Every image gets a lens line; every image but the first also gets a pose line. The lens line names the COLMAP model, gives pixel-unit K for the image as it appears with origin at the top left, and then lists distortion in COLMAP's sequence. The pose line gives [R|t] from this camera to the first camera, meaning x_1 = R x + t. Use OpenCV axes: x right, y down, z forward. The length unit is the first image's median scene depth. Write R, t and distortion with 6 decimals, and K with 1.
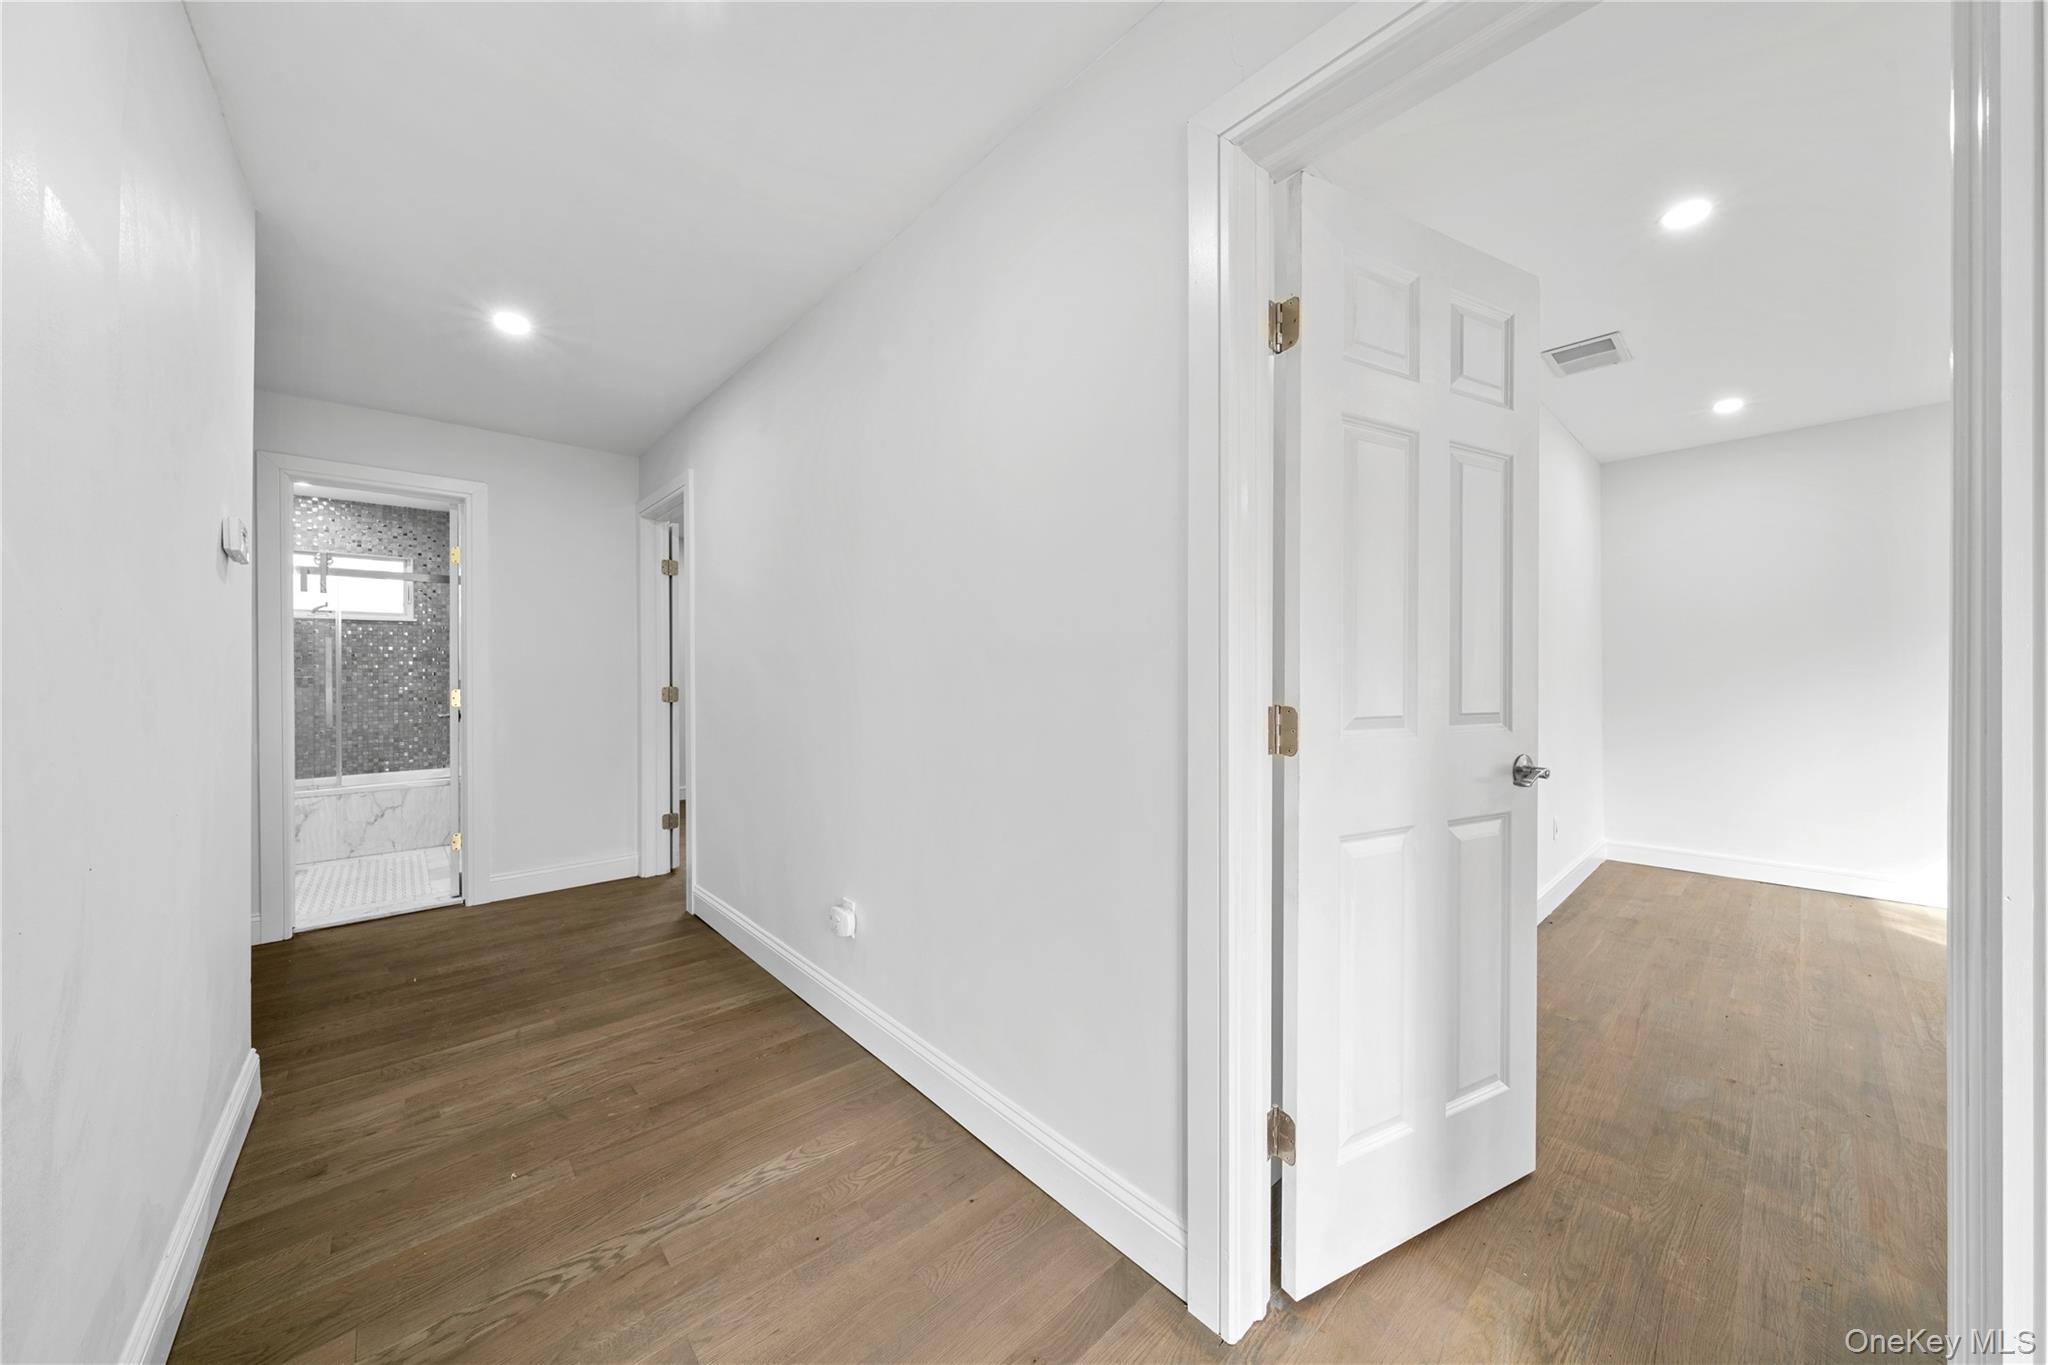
lens RADIAL K [[699.8, 0, 1026.8], [0, 699.8, 683.7], [0, 0, 1]] dist [-0.004131, 0.000454]
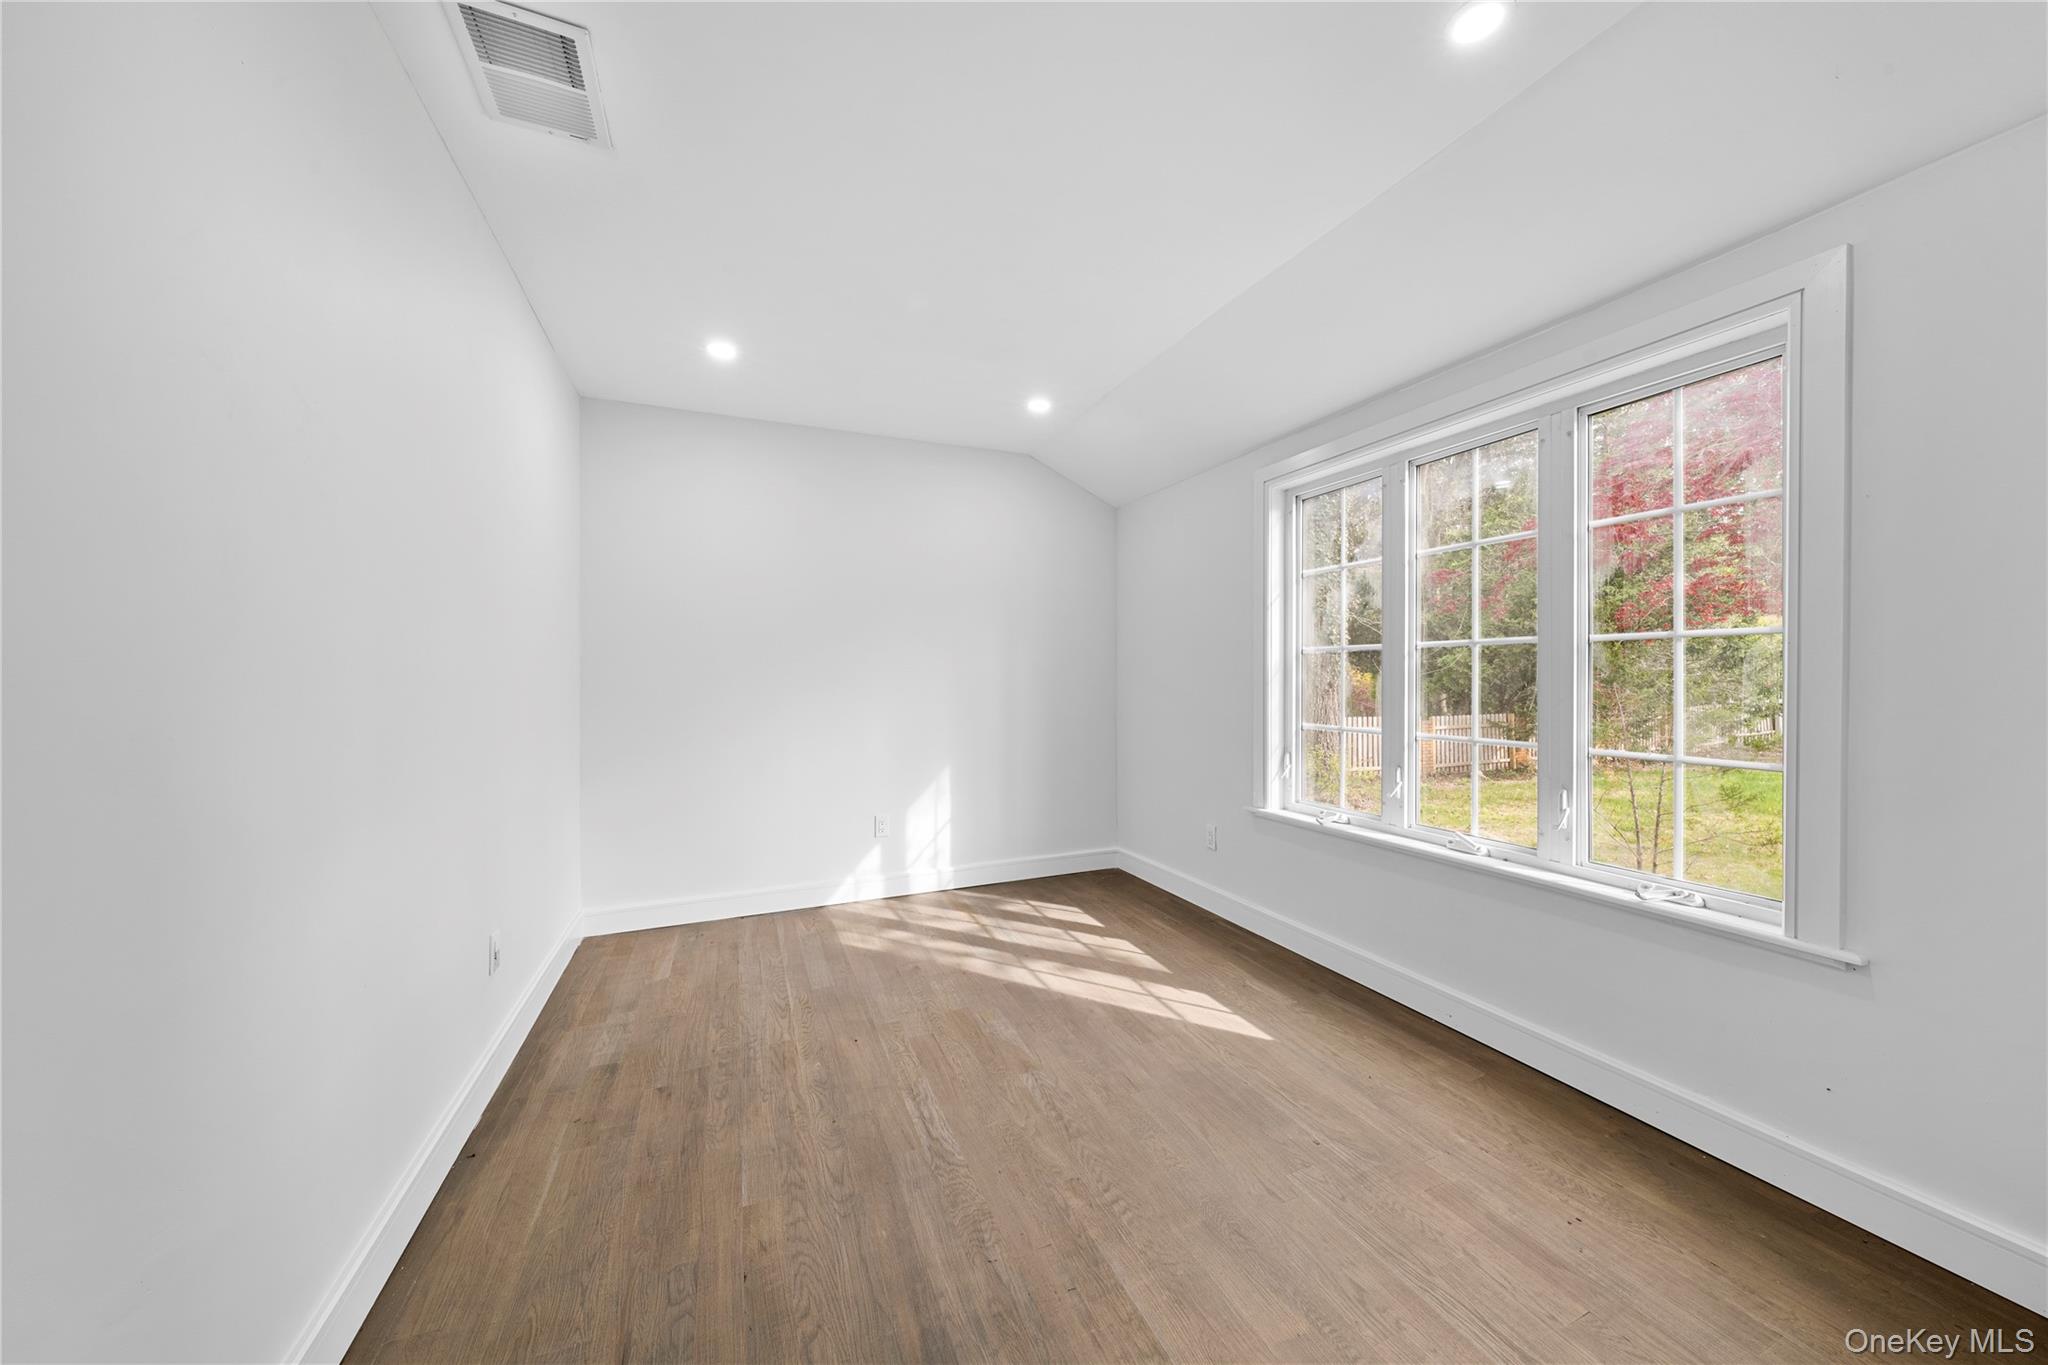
lens RADIAL K [[699.8, 0, 1027.8], [0, 699.8, 687.6], [0, 0, 1]] dist [-0.004131, 0.000454]
pose [[0.328594, 0.004826, 0.944459, 0.418237], [-0.000417, 0.999988, -0.004965, -0.008062], [-0.944471, 0.001238, 0.328592, 0.461023]]
